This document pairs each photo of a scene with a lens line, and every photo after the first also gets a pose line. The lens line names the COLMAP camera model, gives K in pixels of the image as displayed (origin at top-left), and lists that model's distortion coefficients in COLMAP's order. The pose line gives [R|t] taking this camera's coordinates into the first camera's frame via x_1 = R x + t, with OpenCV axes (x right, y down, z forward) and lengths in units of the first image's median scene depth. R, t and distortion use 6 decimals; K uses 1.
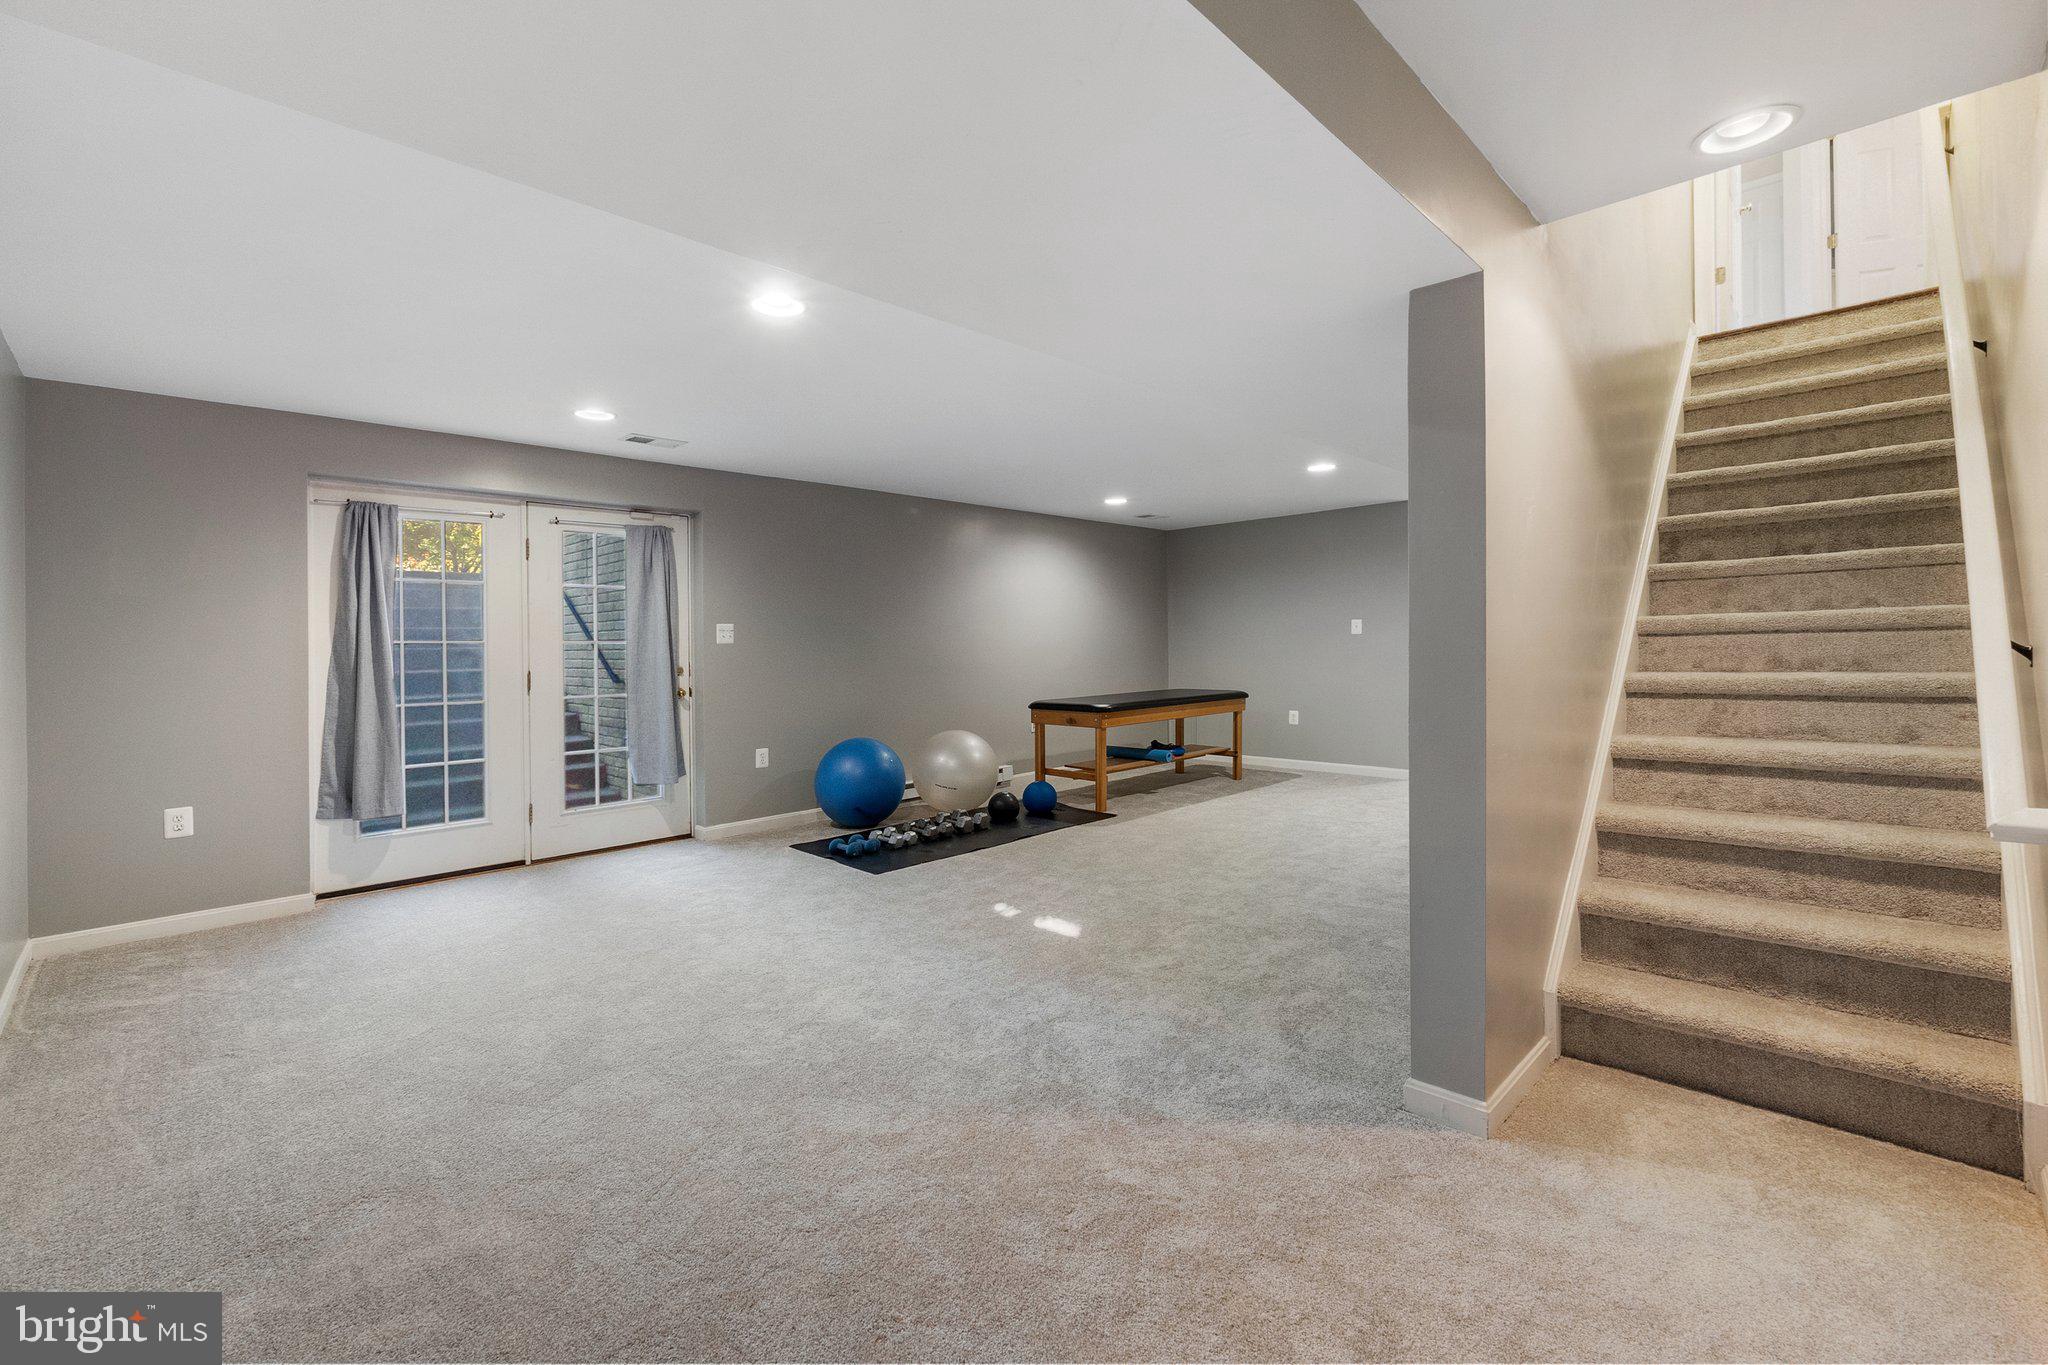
lens RADIAL K [[900.0, 0, 1050.7], [0, 900.0, 646.3], [0, 0, 1]] dist [-0.009595, 0.000059]
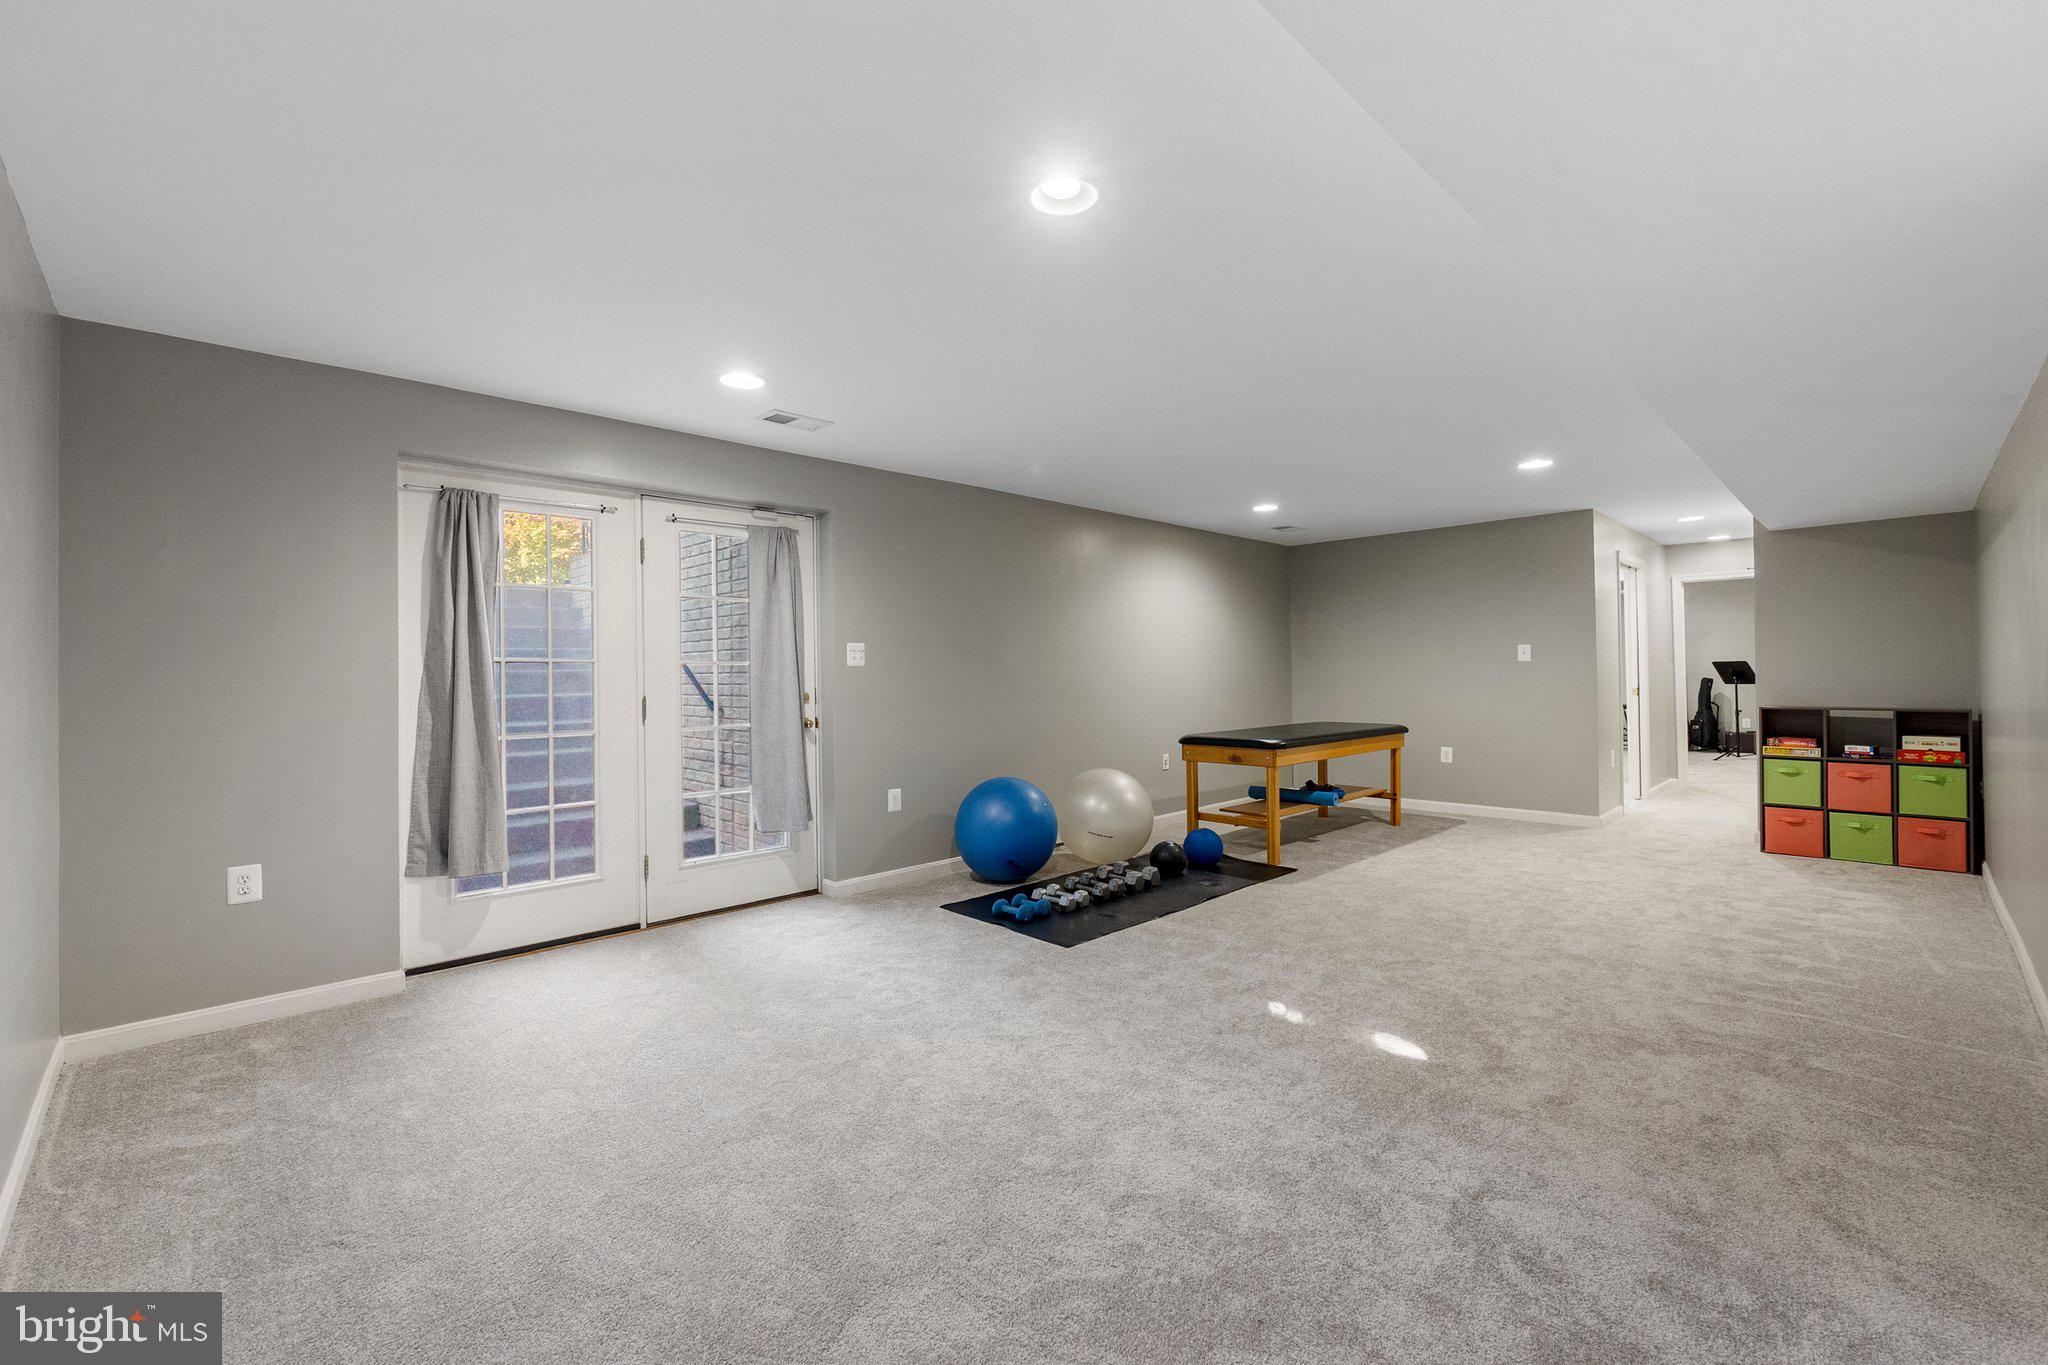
lens RADIAL K [[900.0, 0, 1027.9], [0, 900.0, 673.9], [0, 0, 1]] dist [-0.009595, 0.000059]
pose [[0.999487, 0.005610, -0.031533, -0.217637], [-0.005718, 0.999978, -0.003315, 0.008222], [0.031513, 0.003493, 0.999497, 0.191811]]
